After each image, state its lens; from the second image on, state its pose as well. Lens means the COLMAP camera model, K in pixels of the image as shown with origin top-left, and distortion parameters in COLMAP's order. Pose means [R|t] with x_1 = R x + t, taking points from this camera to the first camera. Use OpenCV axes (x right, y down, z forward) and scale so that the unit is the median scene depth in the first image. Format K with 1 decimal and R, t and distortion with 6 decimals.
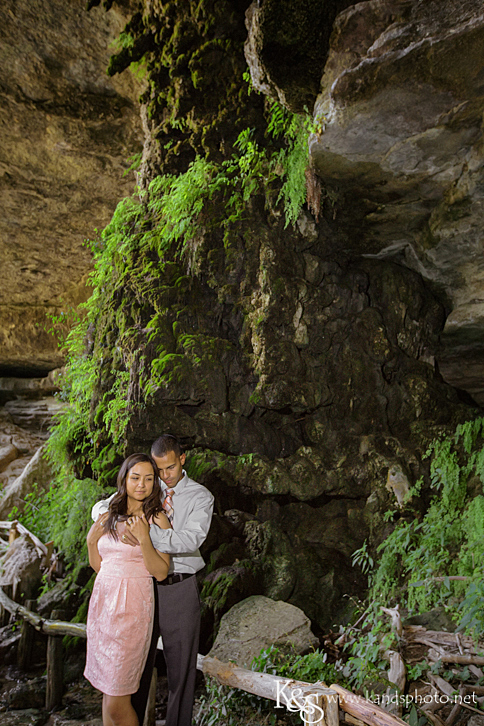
lens RADIAL K [[596.9, 0, 242.0], [0, 596.9, 363.0], [0, 0, 1]] dist [0.005294, 0.005856]
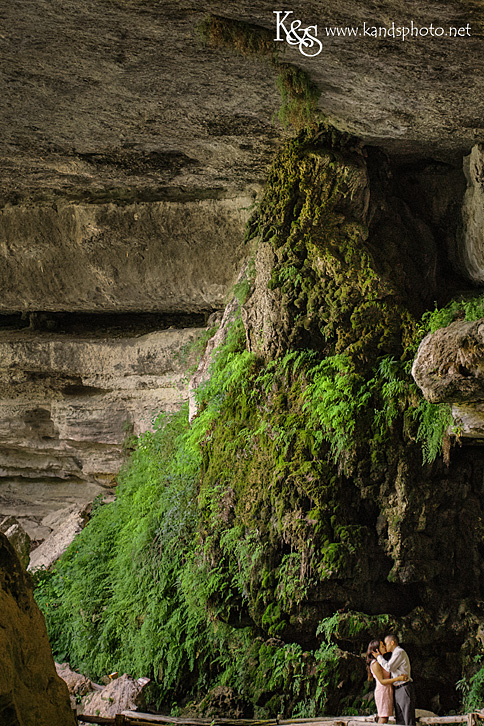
lens RADIAL K [[2782.9, 0, 242.0], [0, 2782.9, 363.0], [0, 0, 1]] dist [-0.062990, 1.220256]
pose [[0.980991, 0.028161, 0.192002, -1.516024], [-0.061627, 0.983406, 0.170633, -1.455665], [-0.184010, -0.179222, 0.966447, -4.915530]]
